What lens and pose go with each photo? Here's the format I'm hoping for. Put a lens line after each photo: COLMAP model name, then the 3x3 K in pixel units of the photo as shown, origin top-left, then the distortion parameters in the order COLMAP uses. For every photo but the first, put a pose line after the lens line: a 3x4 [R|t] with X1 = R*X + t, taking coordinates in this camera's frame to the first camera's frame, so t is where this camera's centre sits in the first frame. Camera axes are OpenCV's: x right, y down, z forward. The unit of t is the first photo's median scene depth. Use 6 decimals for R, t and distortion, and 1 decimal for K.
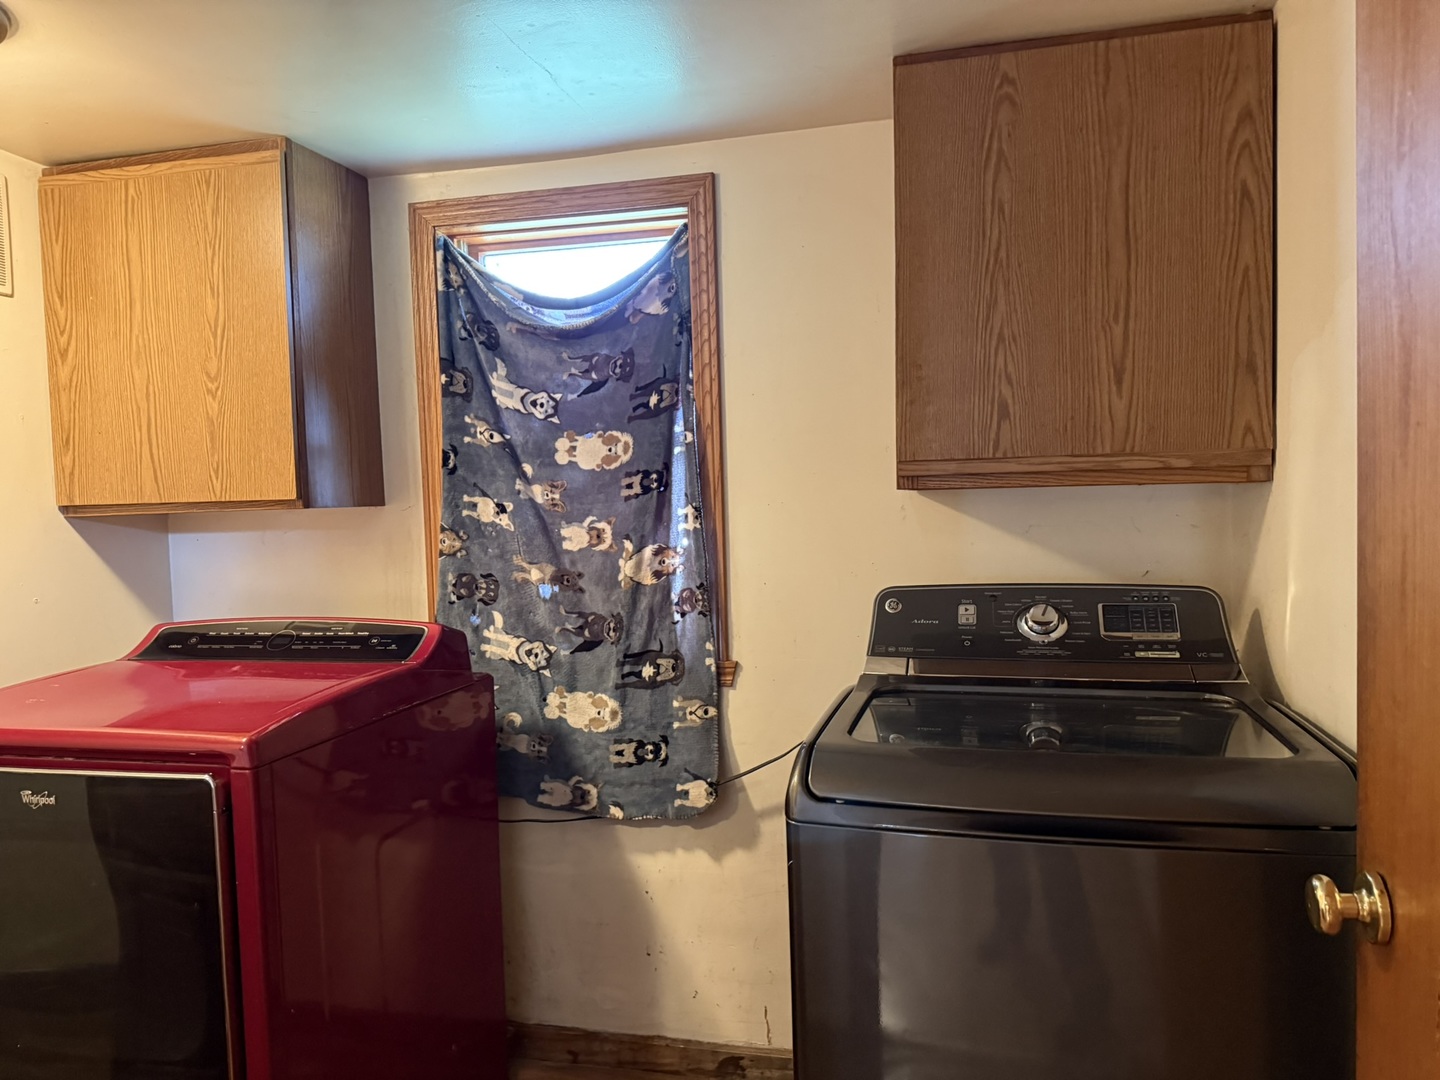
lens RADIAL K [[1025.7, 0, 718.3], [0, 1025.7, 527.7], [0, 0, 1]] dist [0.061732, -0.059147]
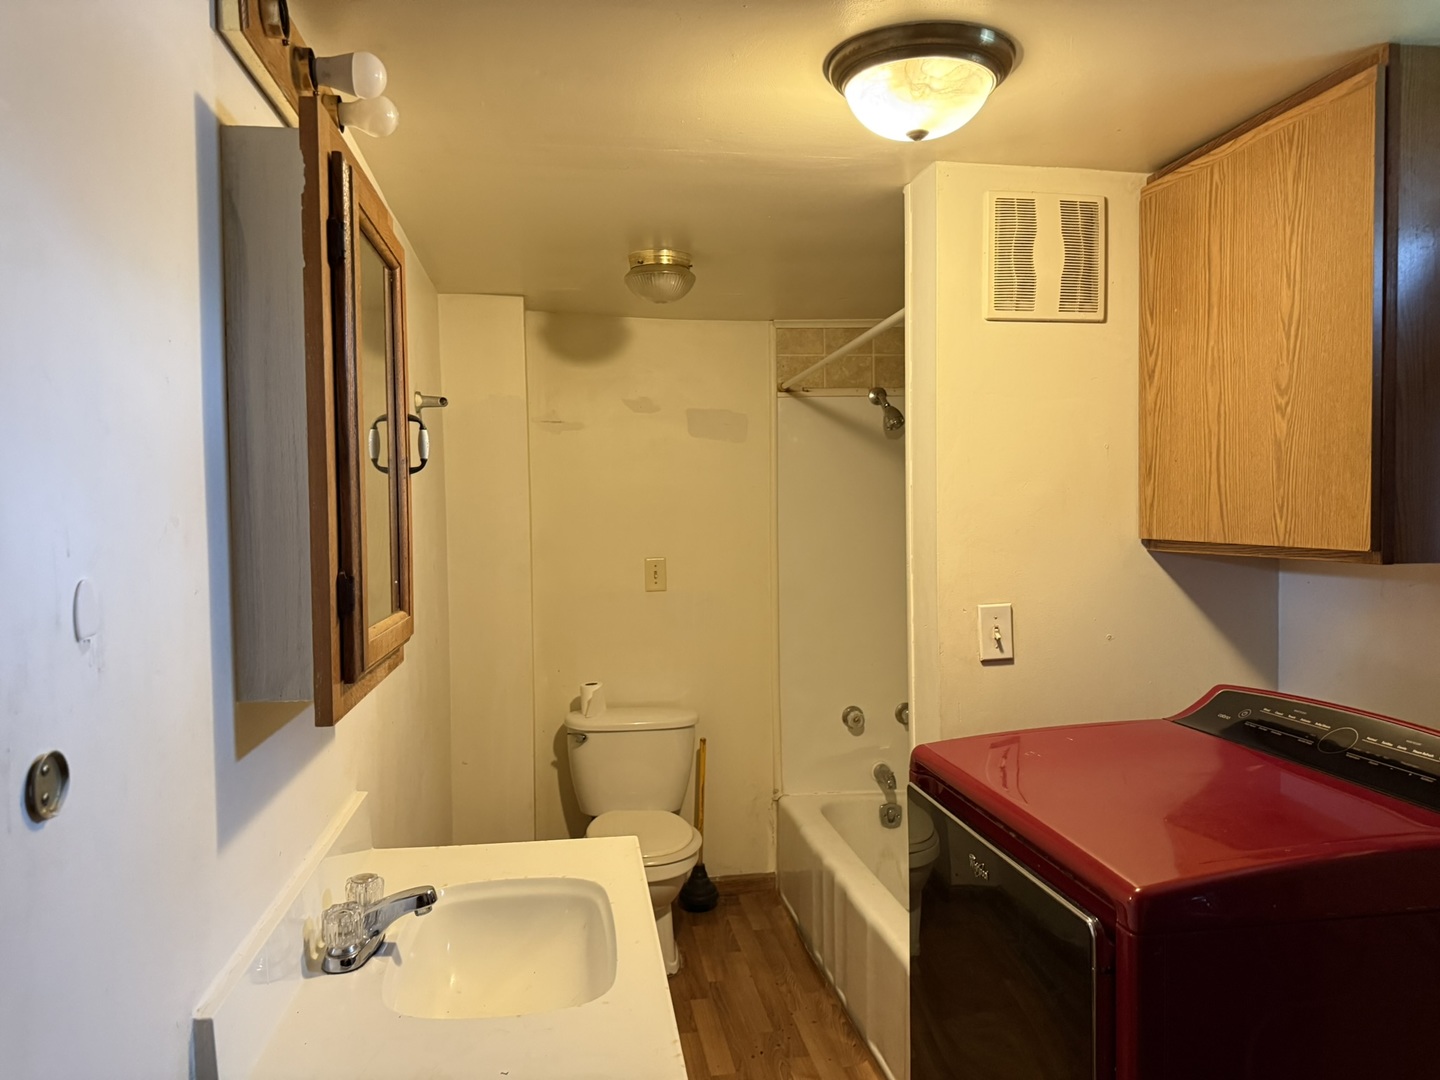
lens RADIAL K [[1025.7, 0, 725.7], [0, 1025.7, 536.8], [0, 0, 1]] dist [0.061732, -0.059147]
pose [[0.403419, 0.052971, -0.913481, 0.069608], [-0.023014, 0.998594, 0.047743, -0.059955], [0.914726, 0.001763, 0.404071, 0.287382]]
